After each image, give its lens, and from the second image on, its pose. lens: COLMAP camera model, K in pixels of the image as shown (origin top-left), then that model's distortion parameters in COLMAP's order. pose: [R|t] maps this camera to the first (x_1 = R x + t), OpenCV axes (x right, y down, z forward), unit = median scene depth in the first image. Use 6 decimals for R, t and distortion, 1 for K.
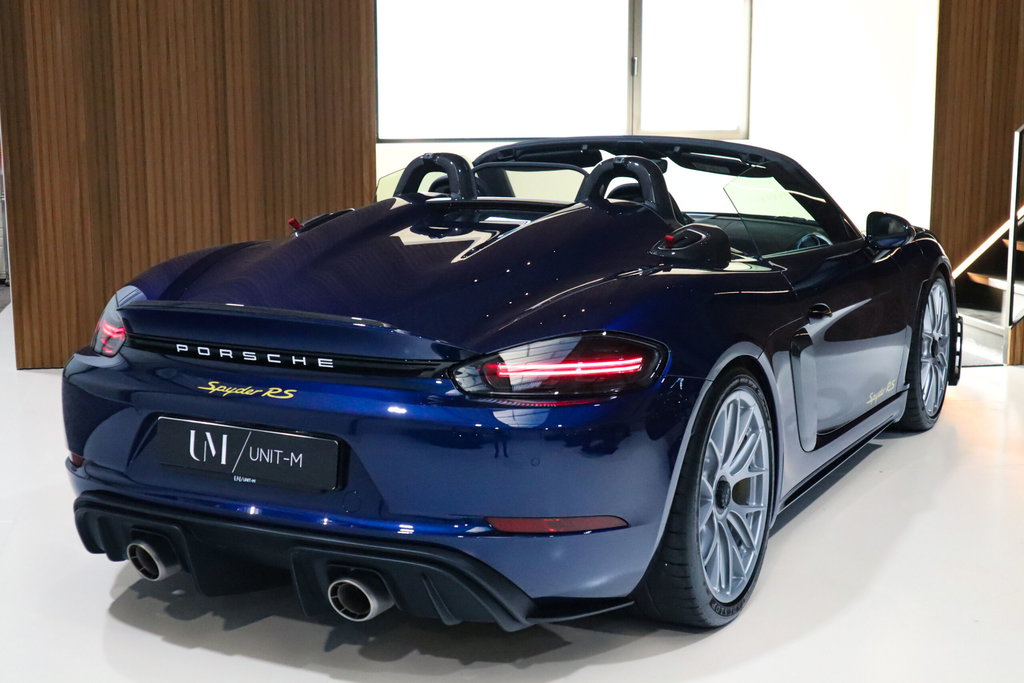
lens RADIAL K [[1504.8, 0, 511.4], [0, 1504.8, 344.5], [0, 0, 1]] dist [0.015912, 0.000000]
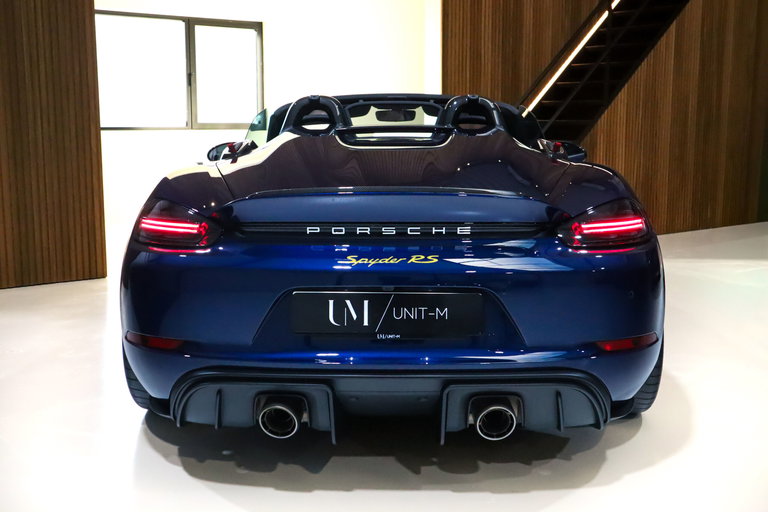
lens RADIAL K [[907.7, 0, 384.2], [0, 907.7, 253.5], [0, 0, 1]] dist [0.034418, 0.000000]
pose [[0.892320, -0.063087, 0.446974, -0.489690], [0.075865, 0.997060, -0.010726, 0.032380], [-0.444983, 0.043480, 0.894483, 0.361347]]
